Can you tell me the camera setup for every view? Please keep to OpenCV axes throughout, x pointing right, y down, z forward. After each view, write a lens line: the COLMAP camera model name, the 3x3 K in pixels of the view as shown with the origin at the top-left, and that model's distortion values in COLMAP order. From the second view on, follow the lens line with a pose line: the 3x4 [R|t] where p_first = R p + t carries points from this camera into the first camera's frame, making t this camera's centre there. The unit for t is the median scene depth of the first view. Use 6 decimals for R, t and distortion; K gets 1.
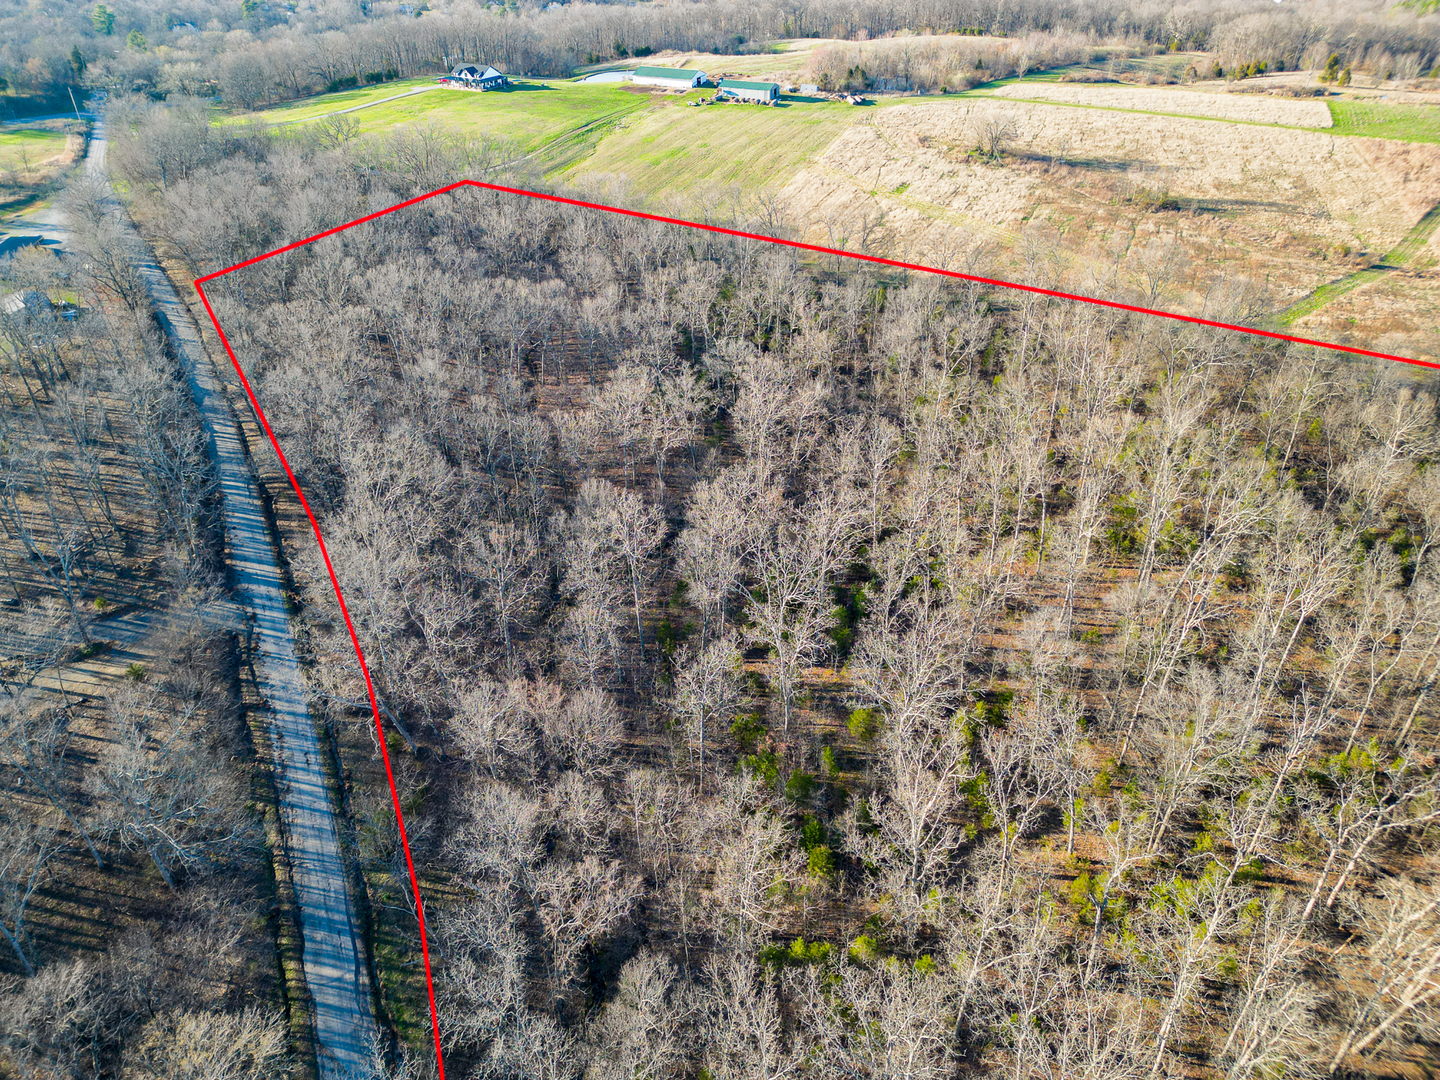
lens RADIAL K [[1027.1, 0, 720.3], [0, 1027.1, 539.6], [0, 0, 1]] dist [0.042793, -0.031424]
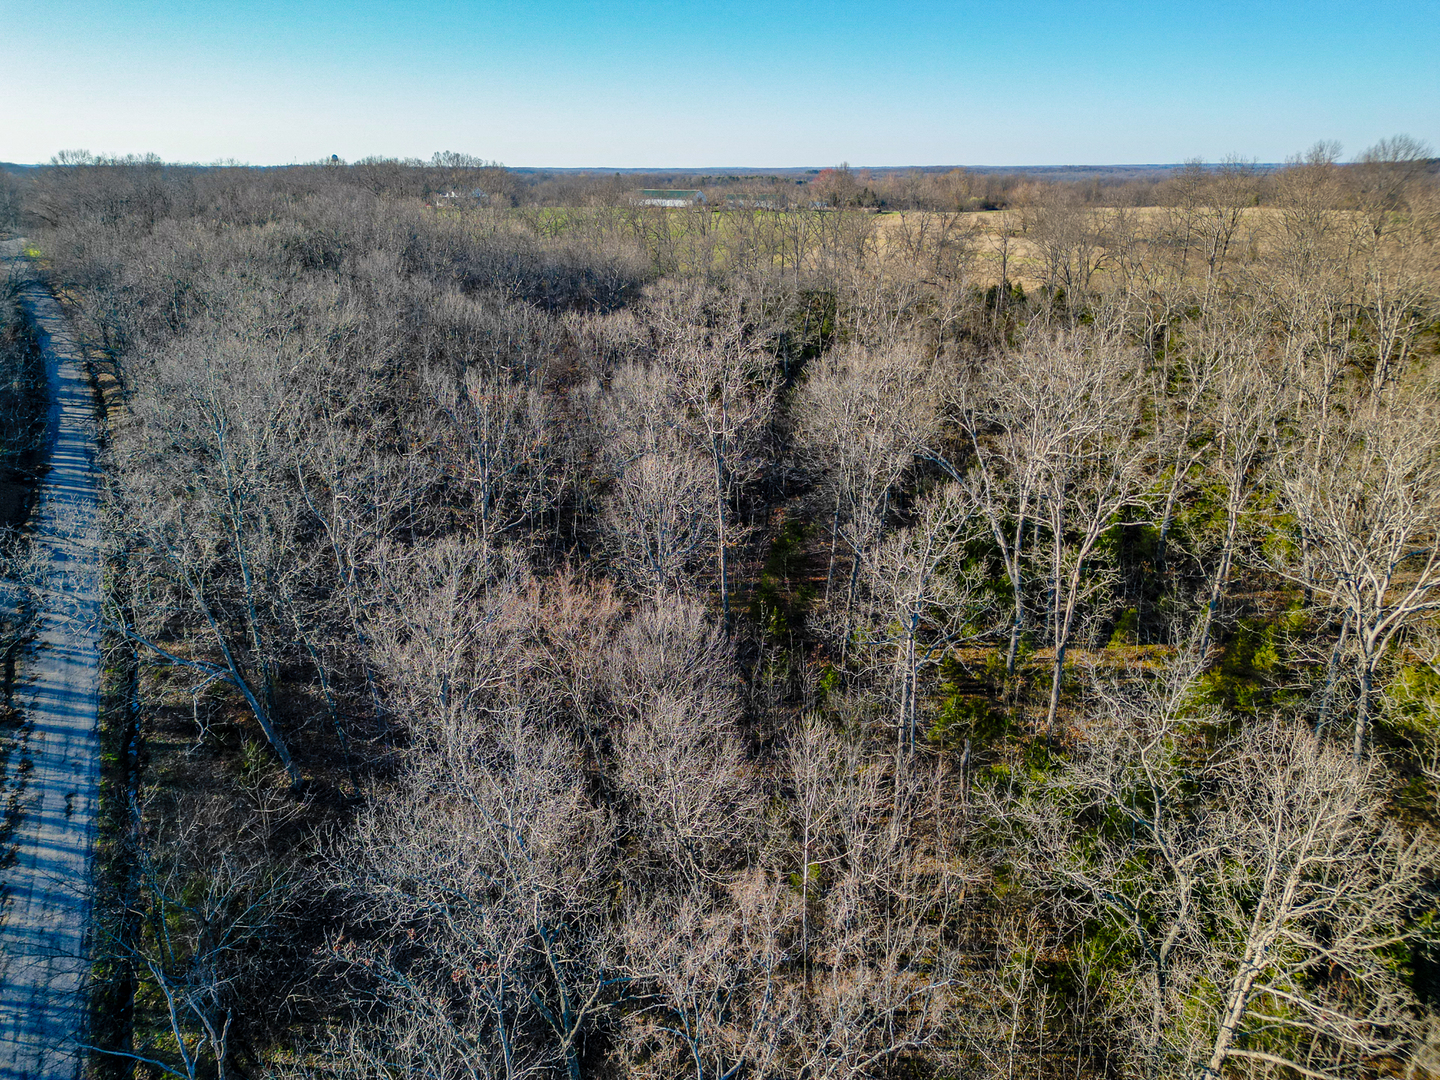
lens RADIAL K [[1027.1, 0, 718.7], [0, 1027.1, 540.6], [0, 0, 1]] dist [0.042793, -0.031424]
pose [[0.999520, -0.013659, 0.027791, -0.106917], [0.019301, 0.976603, -0.214181, 0.200858], [-0.024215, 0.214615, 0.976399, 0.488508]]
